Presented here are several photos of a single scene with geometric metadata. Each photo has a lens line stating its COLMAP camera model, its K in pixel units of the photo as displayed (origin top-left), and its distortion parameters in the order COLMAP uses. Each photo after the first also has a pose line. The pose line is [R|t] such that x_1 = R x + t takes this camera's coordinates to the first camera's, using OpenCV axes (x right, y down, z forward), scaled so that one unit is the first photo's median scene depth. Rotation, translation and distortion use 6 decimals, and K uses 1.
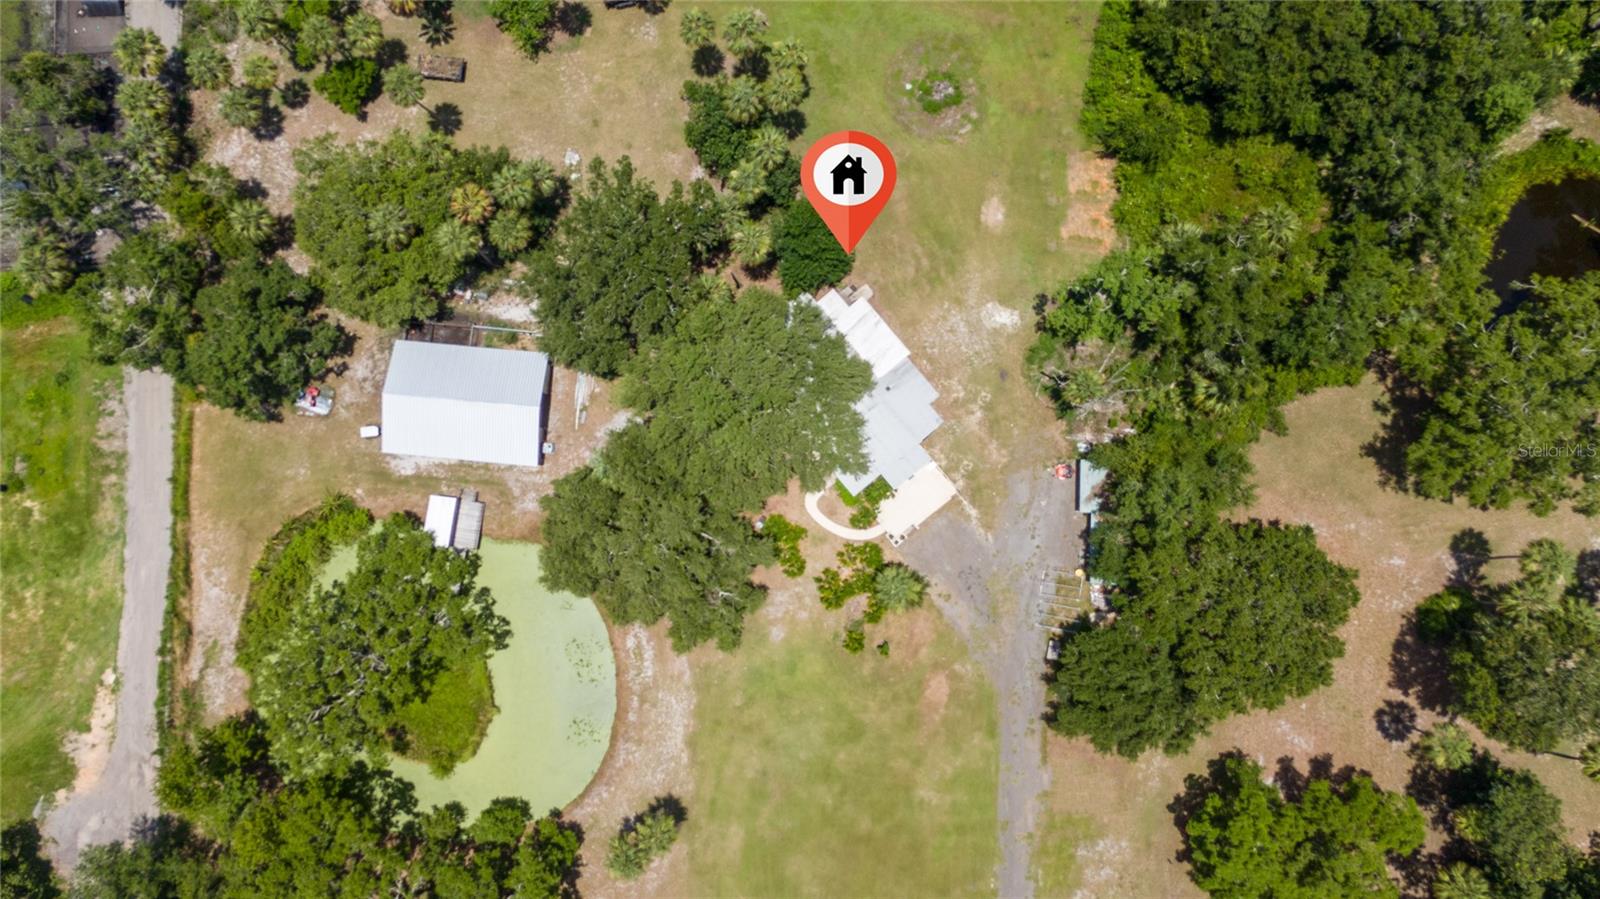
lens RADIAL K [[1216.3, 0, 800.0], [0, 1216.3, 449.5], [0, 0, 1]] dist [0.137564, -0.207483]
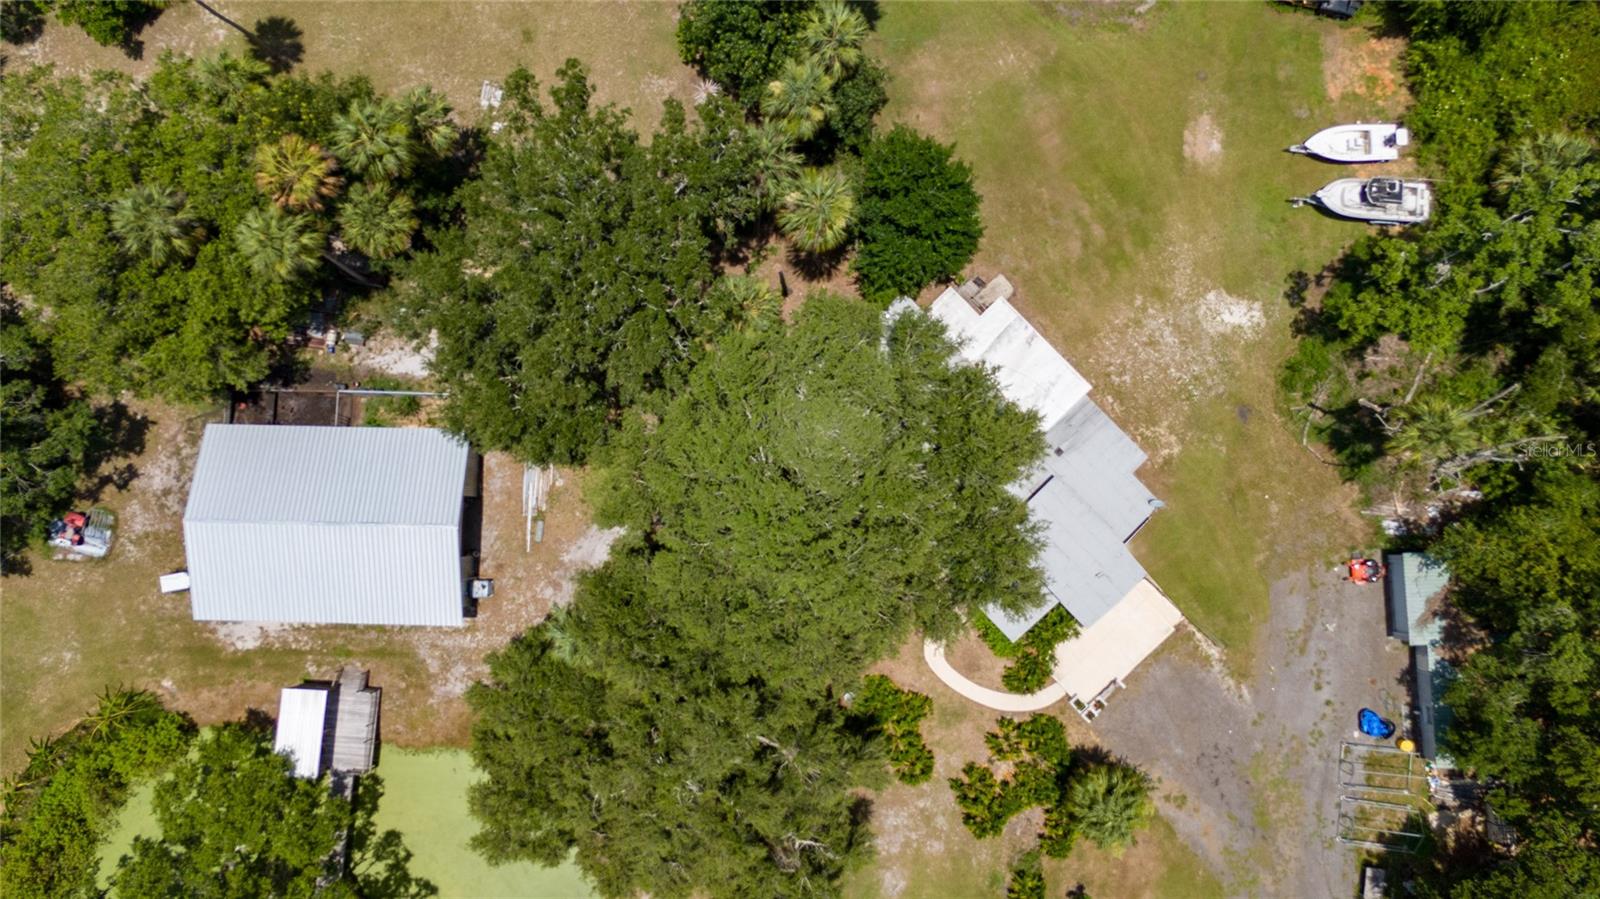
lens RADIAL K [[1120.1, 0, 800.0], [0, 1120.1, 449.5], [0, 0, 1]] dist [0.049748, -0.003862]
pose [[0.997758, -0.066568, 0.006963, -0.053238], [0.066496, 0.997736, 0.010096, -0.063880], [-0.007619, -0.009610, 0.999925, 0.462965]]
